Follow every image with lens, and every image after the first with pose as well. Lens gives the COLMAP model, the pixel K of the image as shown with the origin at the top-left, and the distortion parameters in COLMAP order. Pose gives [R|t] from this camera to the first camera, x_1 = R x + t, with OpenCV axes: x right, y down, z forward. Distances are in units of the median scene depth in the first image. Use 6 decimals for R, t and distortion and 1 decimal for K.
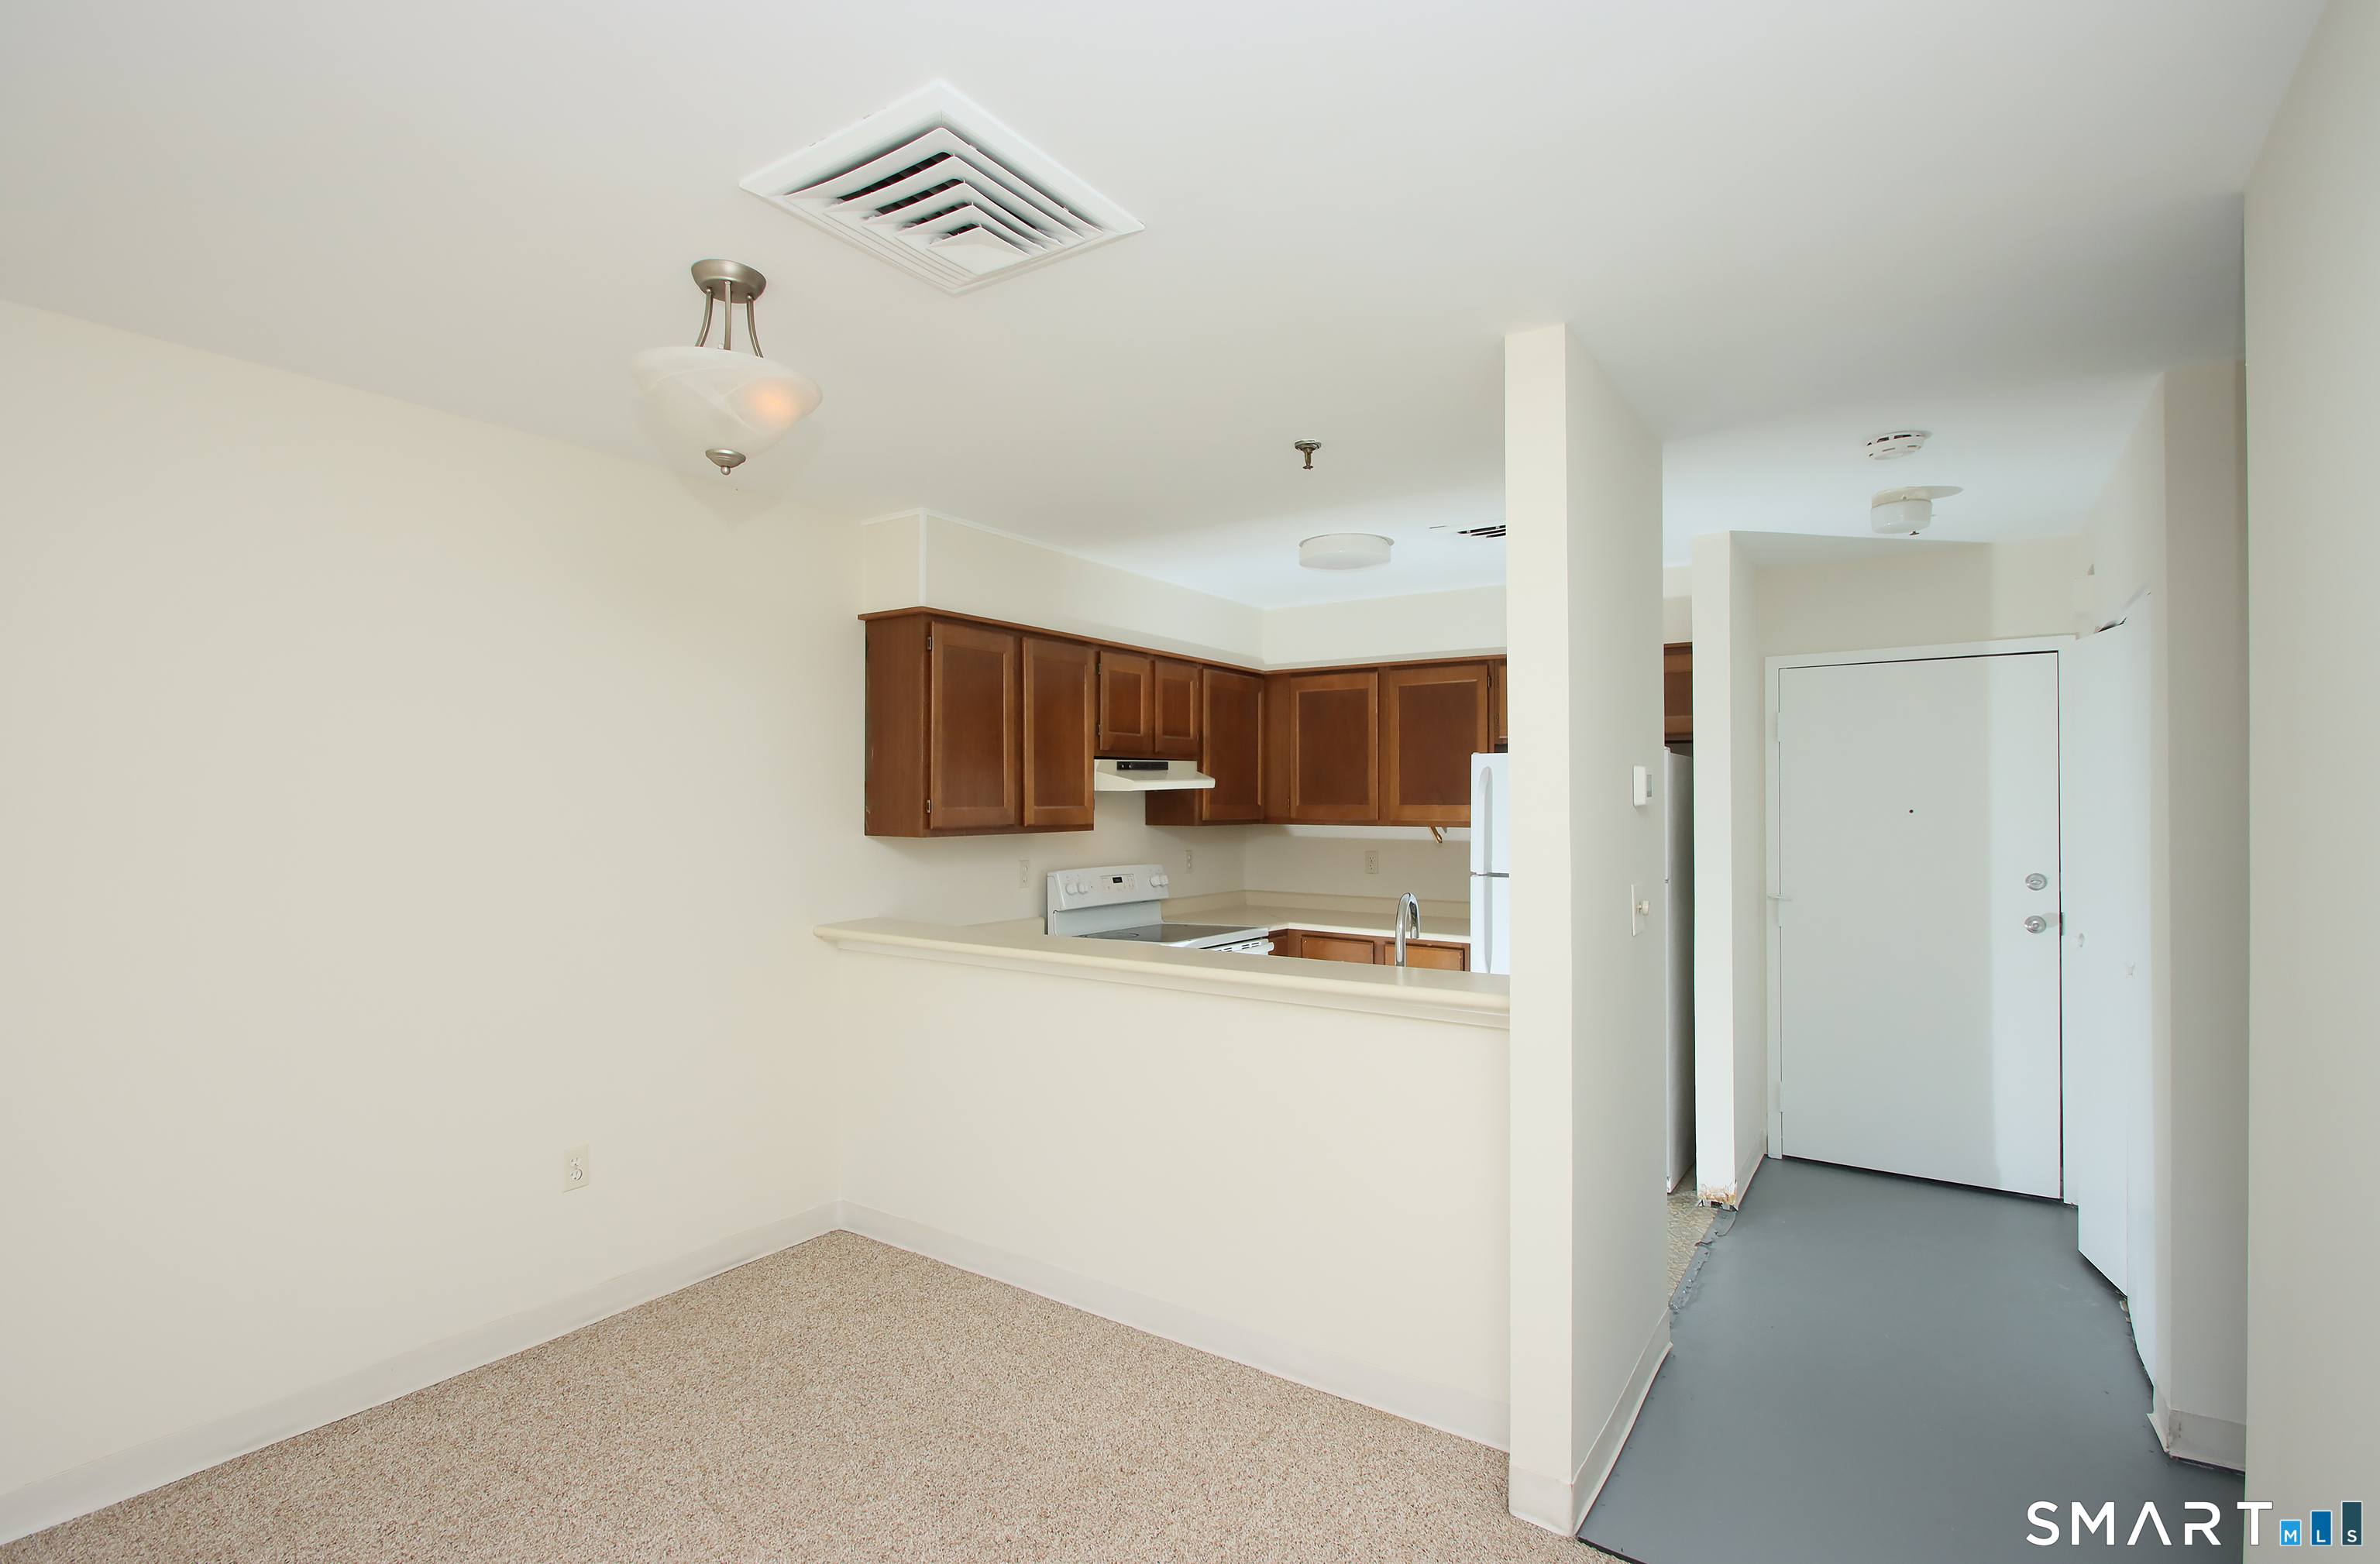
lens RADIAL K [[1085.7, 0, 1225.6], [0, 1085.7, 768.2], [0, 0, 1]] dist [-0.001463, -0.000392]
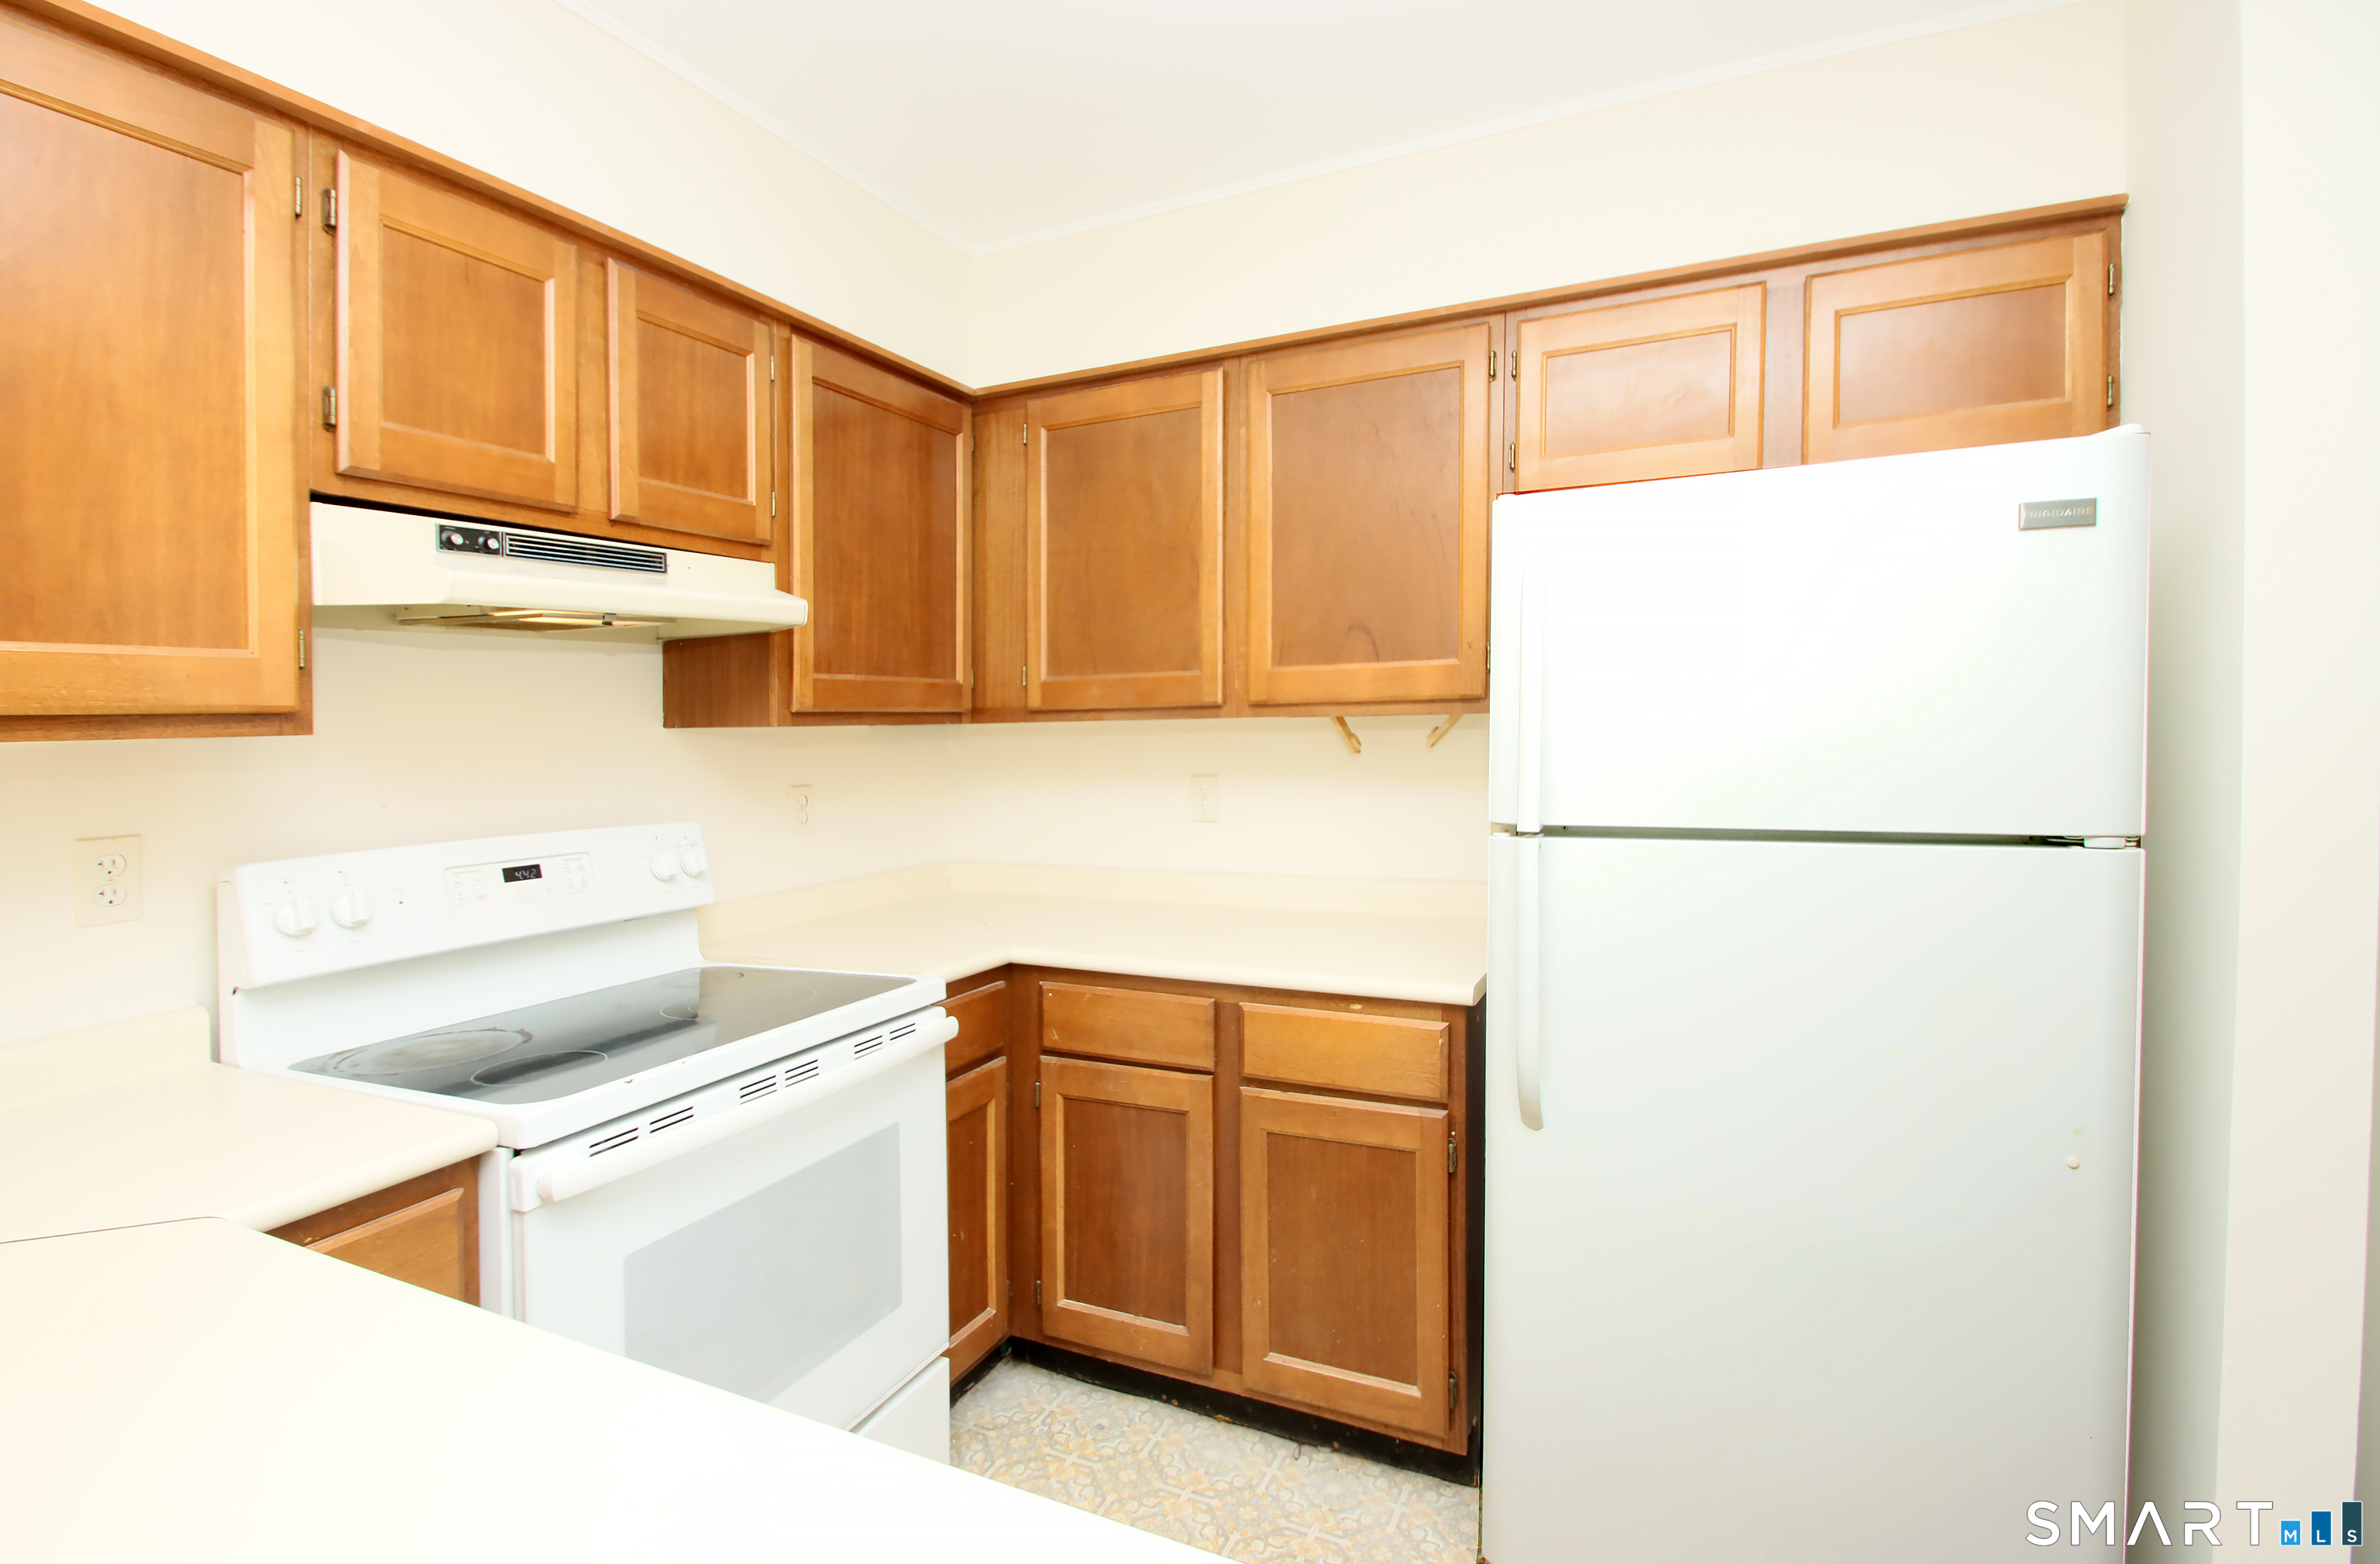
lens RADIAL K [[1070.9, 0, 1155.0], [0, 1070.9, 789.3], [0, 0, 1]] dist [-0.001087, -0.000193]
pose [[0.996577, -0.026728, 0.078228, 0.084854], [0.019785, 0.995905, 0.088219, 0.046431], [-0.080266, -0.086370, 0.993025, 0.618663]]
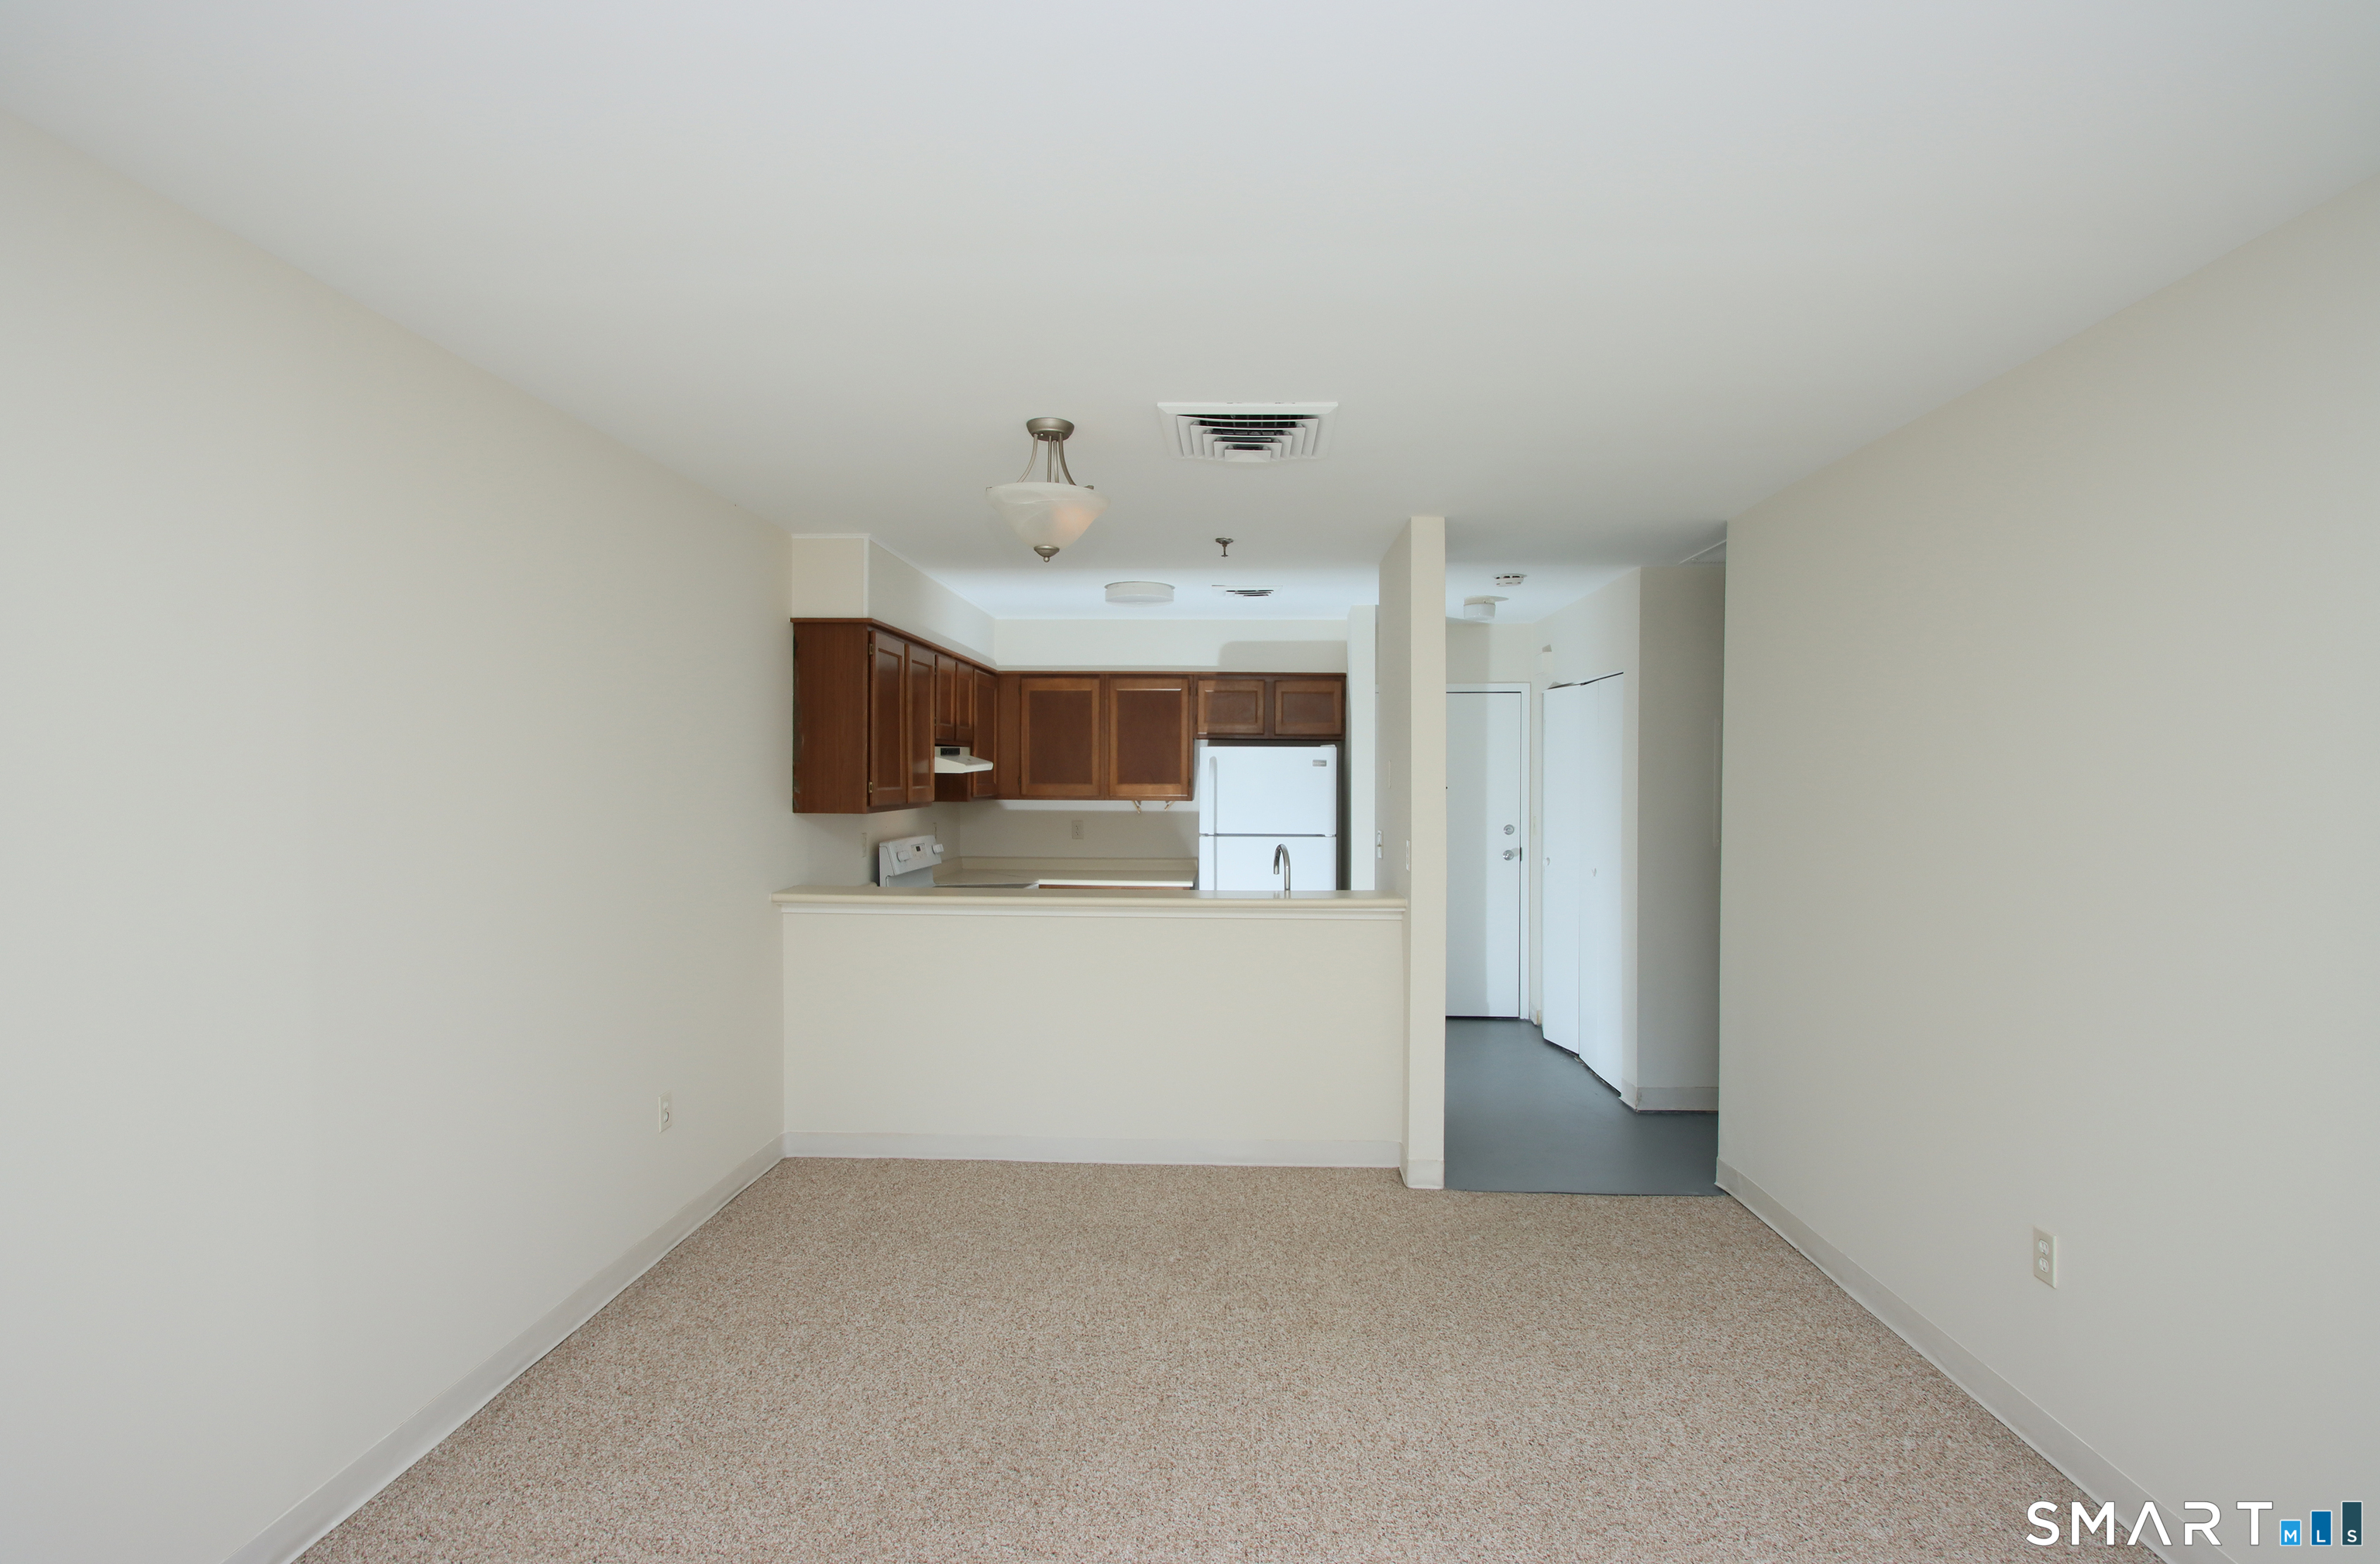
lens RADIAL K [[1097.6, 0, 1198.6], [0, 1097.6, 746.8], [0, 0, 1]] dist [0.001679, -0.011228]
pose [[0.851753, 0.015478, 0.523714, -0.469943], [-0.017986, 0.999838, -0.000298, -0.011885], [-0.523634, -0.009165, 0.851894, -0.162558]]
